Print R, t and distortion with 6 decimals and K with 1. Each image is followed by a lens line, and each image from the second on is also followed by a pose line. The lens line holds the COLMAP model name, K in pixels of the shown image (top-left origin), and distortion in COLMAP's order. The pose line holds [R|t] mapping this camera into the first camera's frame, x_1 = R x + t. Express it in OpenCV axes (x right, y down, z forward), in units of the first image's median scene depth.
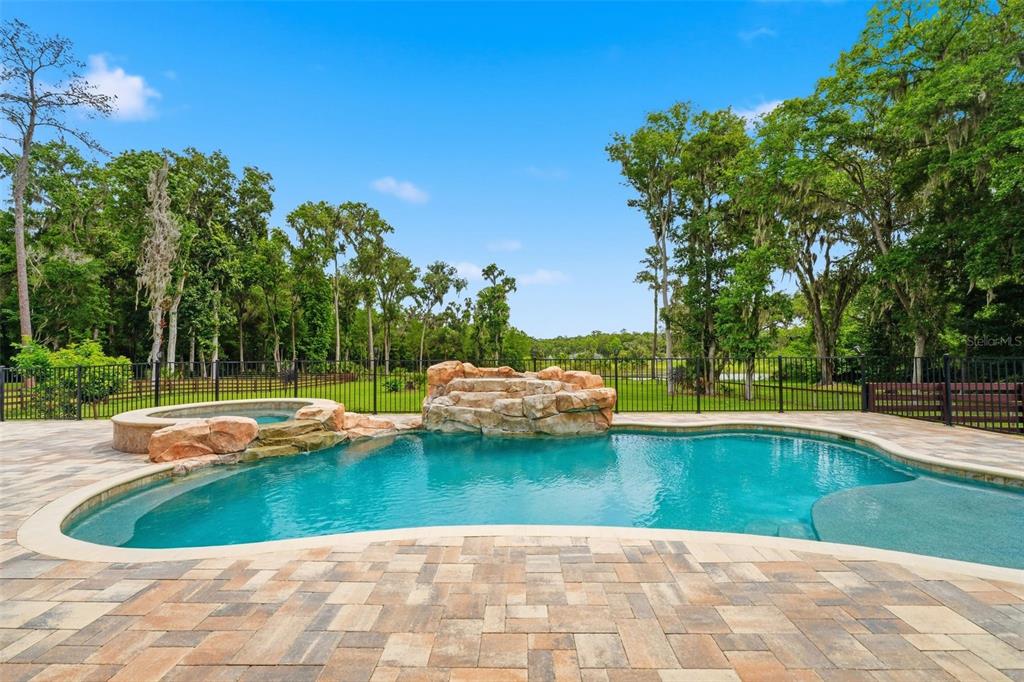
lens RADIAL K [[422.7, 0, 517.2], [0, 422.7, 353.6], [0, 0, 1]] dist [-0.002418, 0.001907]
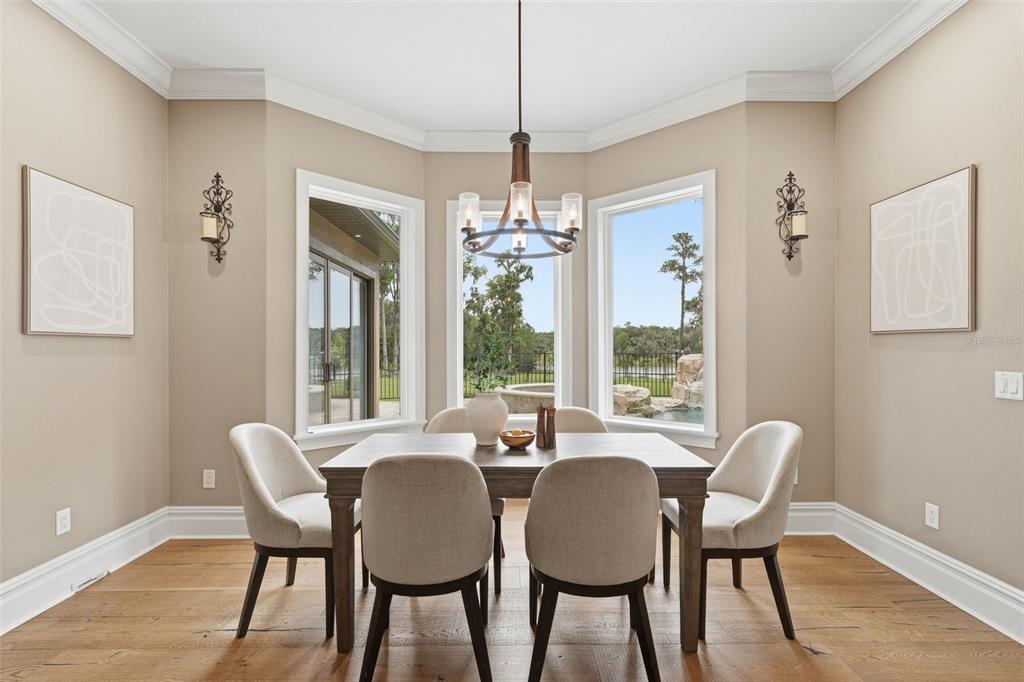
lens RADIAL K [[486.0, 0, 518.6], [0, 486.0, 344.8], [0, 0, 1]] dist [-0.003845, -0.000333]
pose [[0.999312, 0.007192, 0.036382, -0.150795], [-0.006865, 0.999935, -0.009119, 0.001575], [-0.036445, 0.008863, 0.999296, -0.085294]]
